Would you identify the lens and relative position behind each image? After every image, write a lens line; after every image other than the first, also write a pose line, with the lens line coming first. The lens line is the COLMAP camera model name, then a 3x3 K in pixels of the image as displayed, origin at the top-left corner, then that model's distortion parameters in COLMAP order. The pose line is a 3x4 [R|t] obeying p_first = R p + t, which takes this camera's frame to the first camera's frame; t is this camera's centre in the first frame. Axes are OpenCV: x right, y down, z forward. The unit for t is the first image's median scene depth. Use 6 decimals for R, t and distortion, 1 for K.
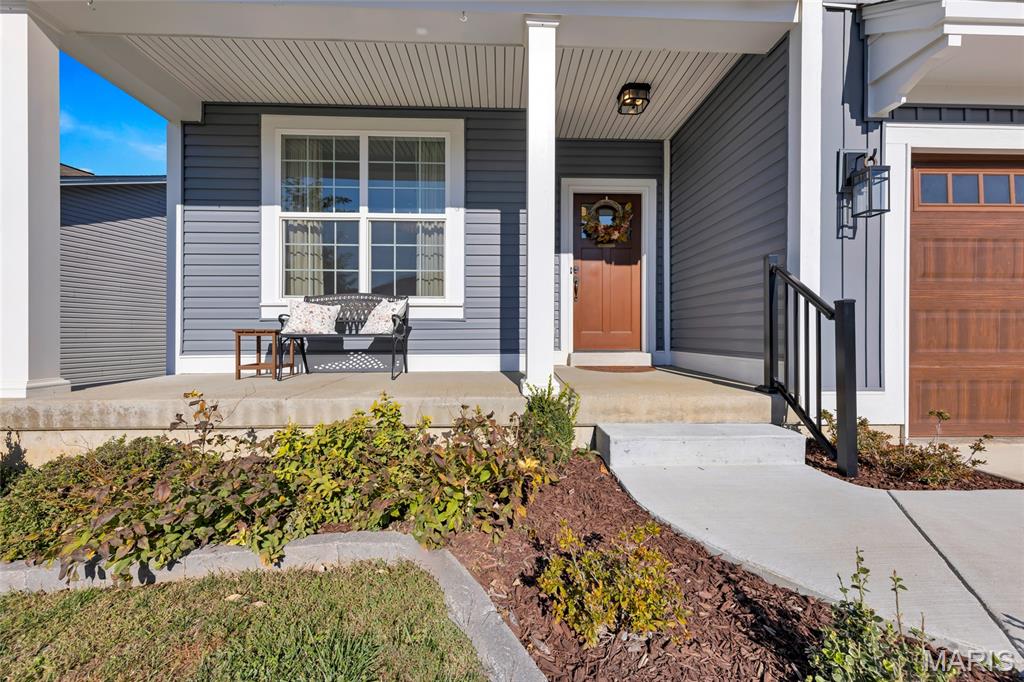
lens RADIAL K [[388.1, 0, 512.0], [0, 388.1, 341.0], [0, 0, 1]] dist [0.001750, 0.000252]
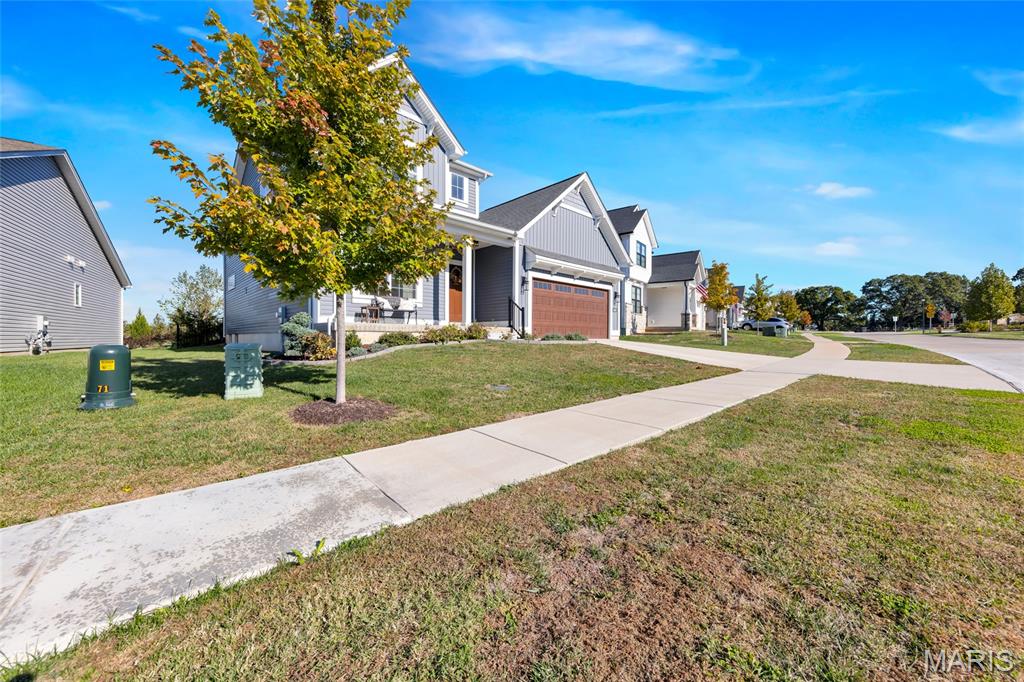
lens RADIAL K [[388.1, 0, 512.0], [0, 388.1, 341.0], [0, 0, 1]] dist [0.001750, 0.000252]
pose [[0.750654, 0.001062, 0.660695, -2.150982], [0.005206, 0.999958, -0.007523, 0.306222], [-0.660675, 0.009087, 0.750617, -2.241310]]
